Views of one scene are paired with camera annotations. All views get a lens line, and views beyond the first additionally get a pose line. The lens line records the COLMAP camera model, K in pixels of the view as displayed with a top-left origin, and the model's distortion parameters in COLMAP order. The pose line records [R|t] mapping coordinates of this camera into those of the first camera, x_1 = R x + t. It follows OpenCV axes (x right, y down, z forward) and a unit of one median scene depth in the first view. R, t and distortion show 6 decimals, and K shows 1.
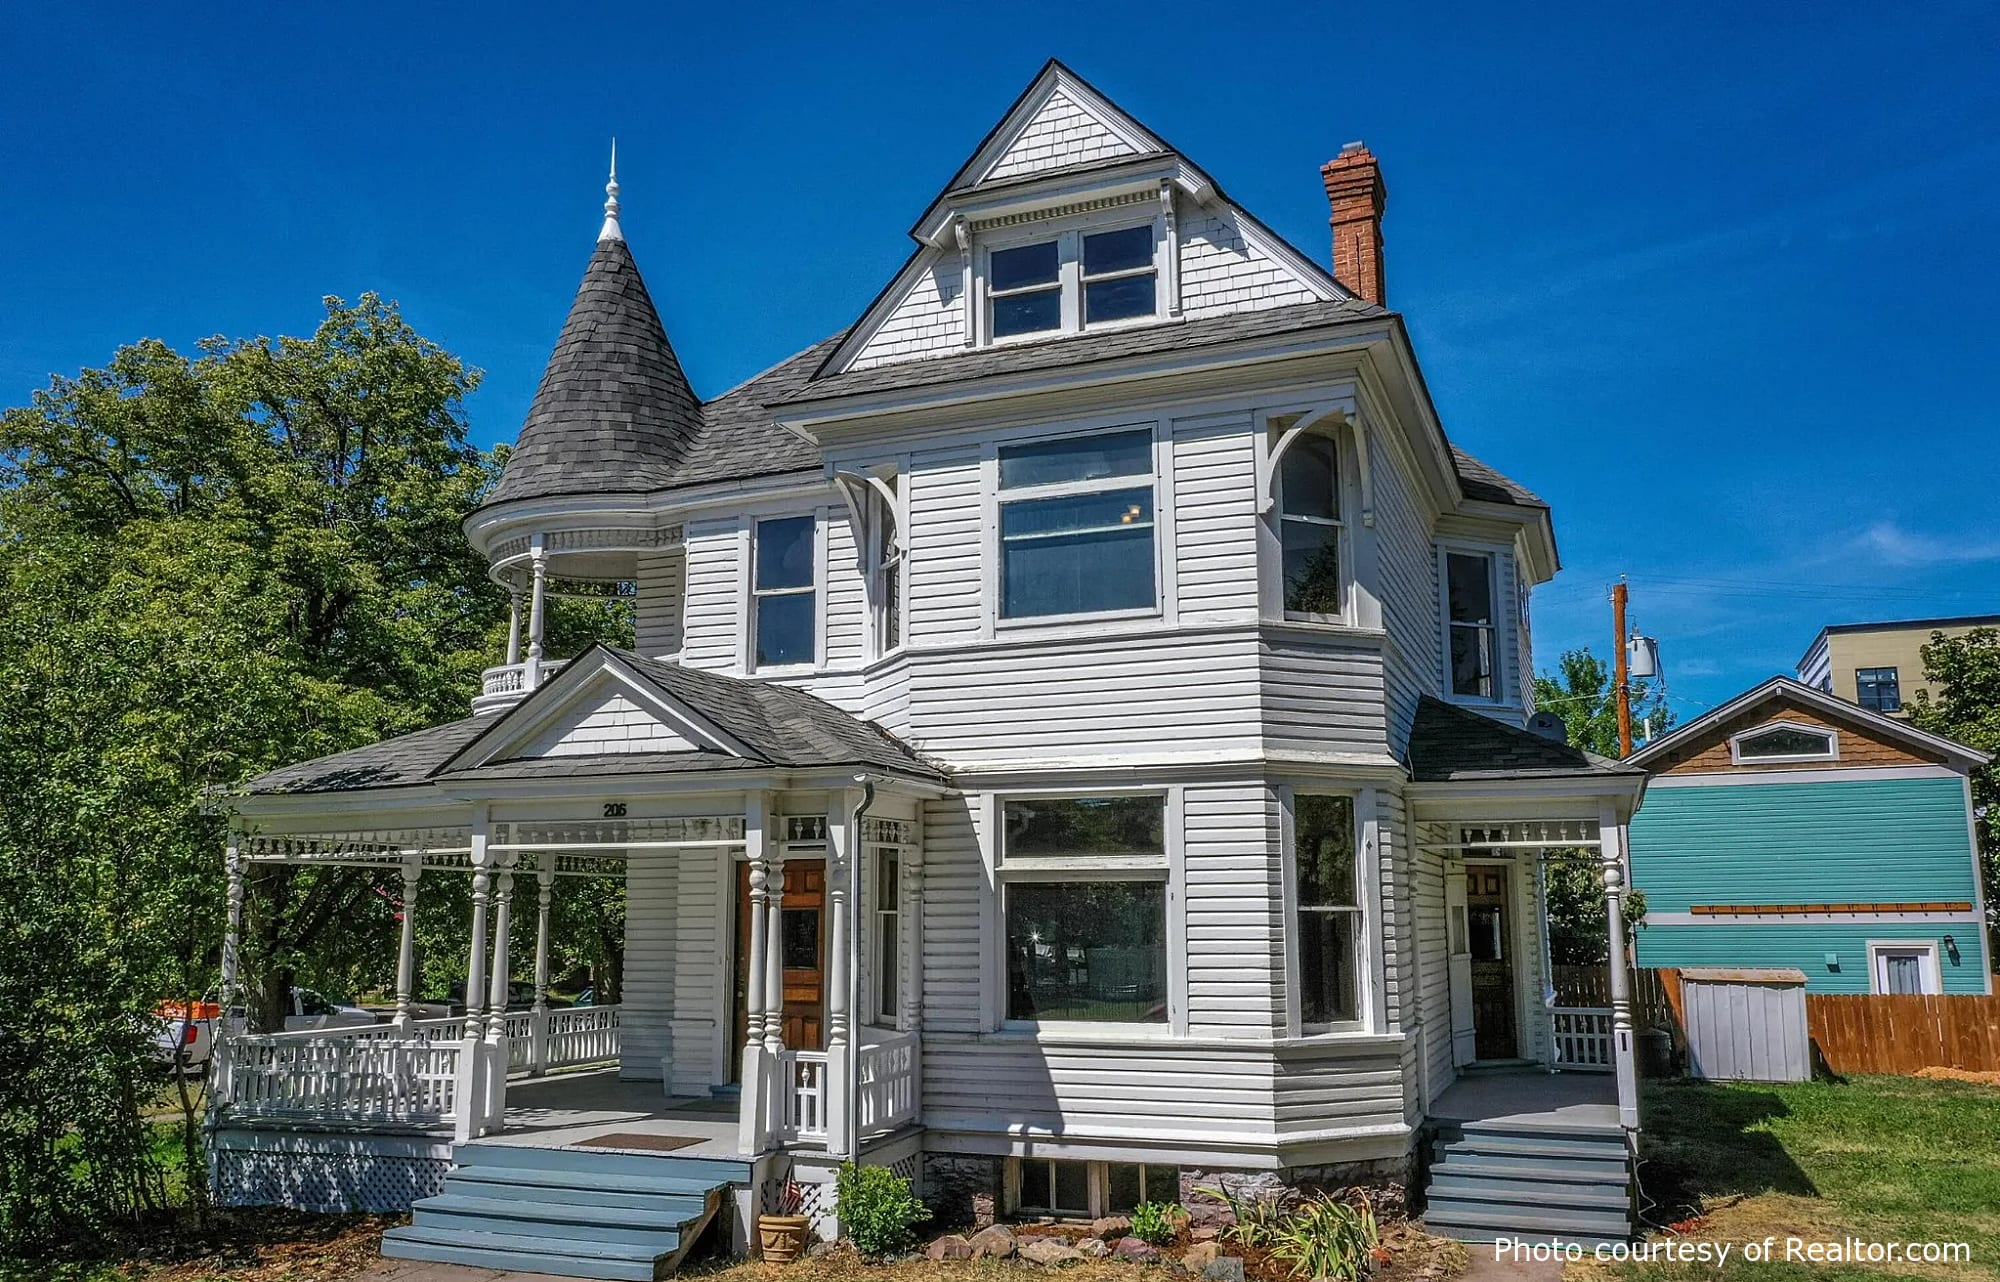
lens RADIAL K [[1570.7, 0, 1000.0], [0, 1570.7, 641.0], [0, 0, 1]] dist [-0.009108, 0.000607]
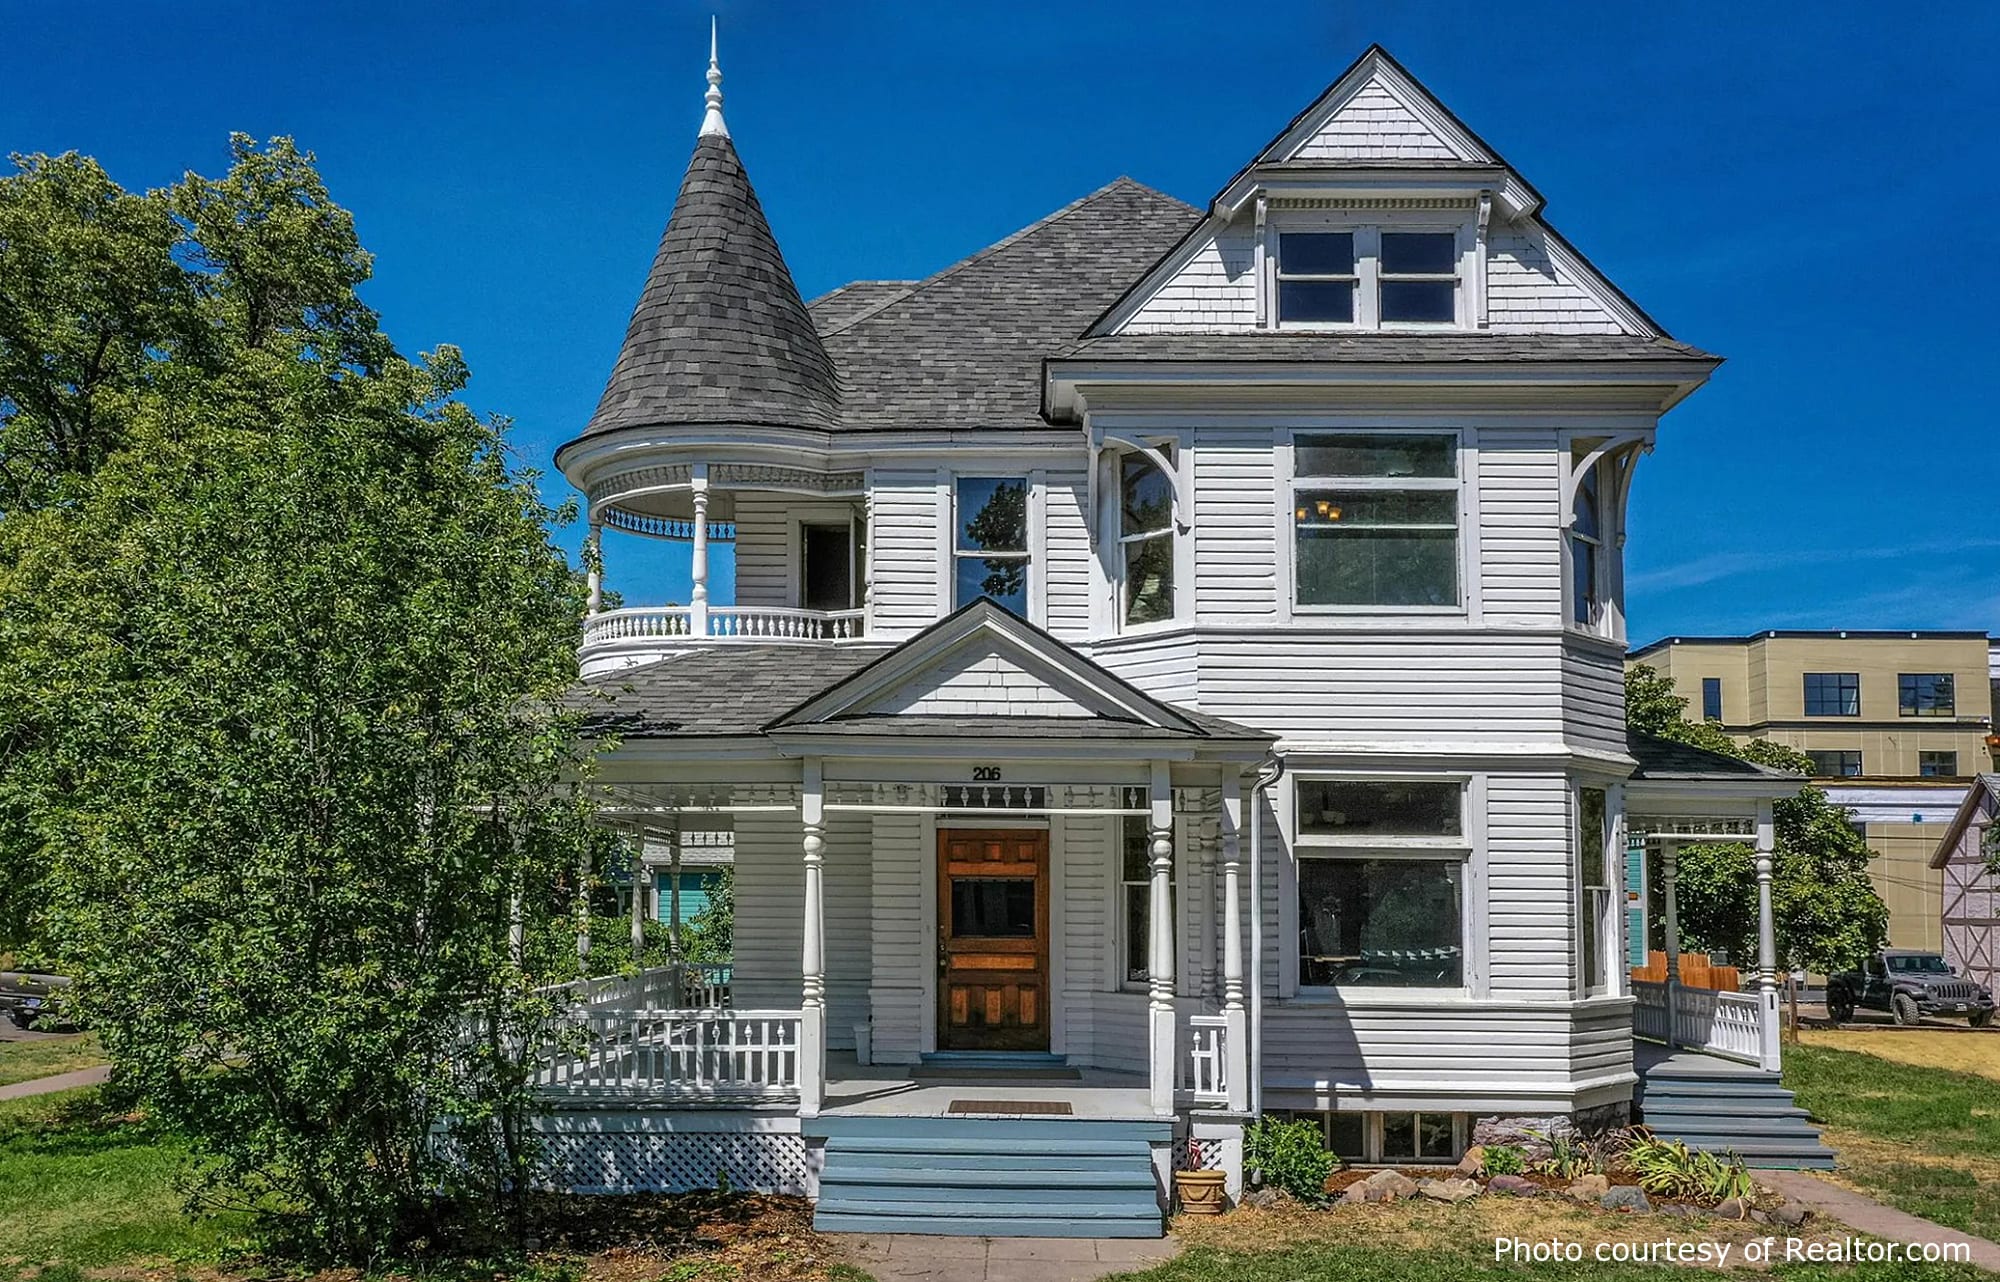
lens RADIAL K [[1551.4, 0, 999.6], [0, 1551.4, 807.5], [0, 0, 1]] dist [-0.002680, 0.002142]
pose [[0.939467, 0.035482, 0.340796, -0.527074], [-0.075716, 0.991534, 0.105490, 0.025494], [-0.334168, -0.124908, 0.934200, 0.098952]]
